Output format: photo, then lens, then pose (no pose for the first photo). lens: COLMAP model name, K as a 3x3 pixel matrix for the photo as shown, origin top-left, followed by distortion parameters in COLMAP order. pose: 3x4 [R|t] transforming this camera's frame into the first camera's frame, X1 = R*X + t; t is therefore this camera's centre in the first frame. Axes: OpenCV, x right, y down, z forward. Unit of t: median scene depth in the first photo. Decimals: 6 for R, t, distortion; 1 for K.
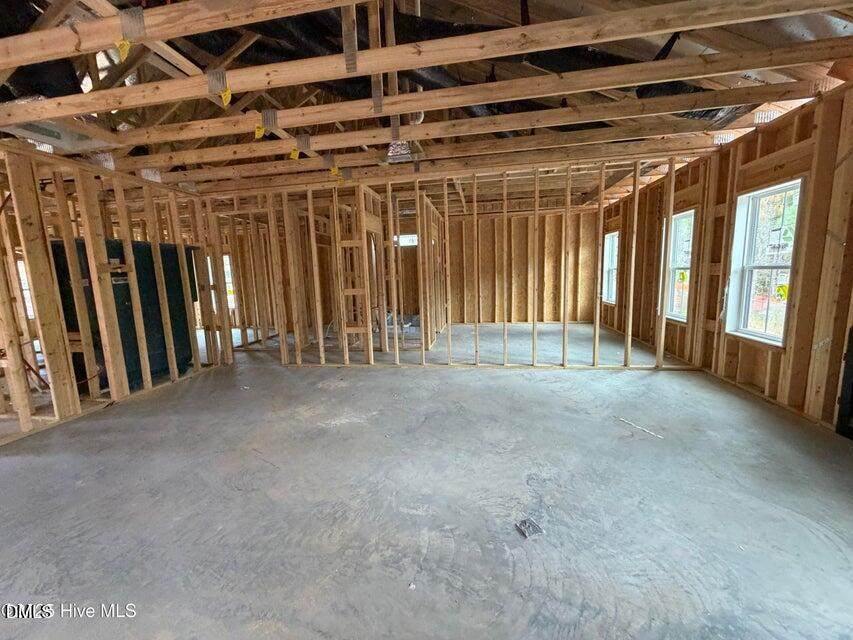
lens RADIAL K [[335.9, 0, 426.5], [0, 335.9, 320.0], [0, 0, 1]] dist [0.002386, 0.000312]
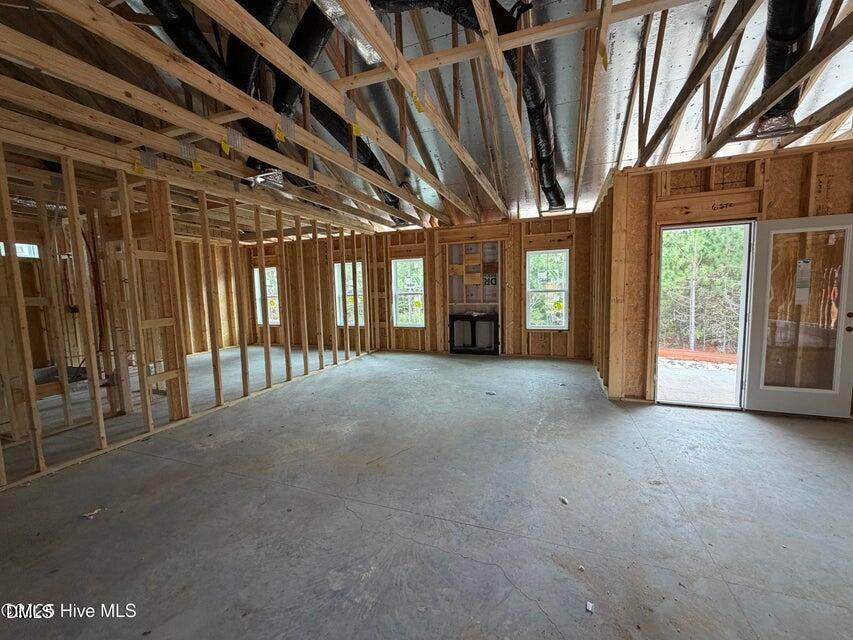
lens RADIAL K [[335.9, 0, 426.5], [0, 335.9, 320.0], [0, 0, 1]] dist [0.002386, 0.000312]
pose [[0.206155, -0.060688, 0.976636, -1.187963], [0.153814, 0.987677, 0.028906, -0.035140], [-0.966355, 0.144261, 0.212949, 0.464388]]
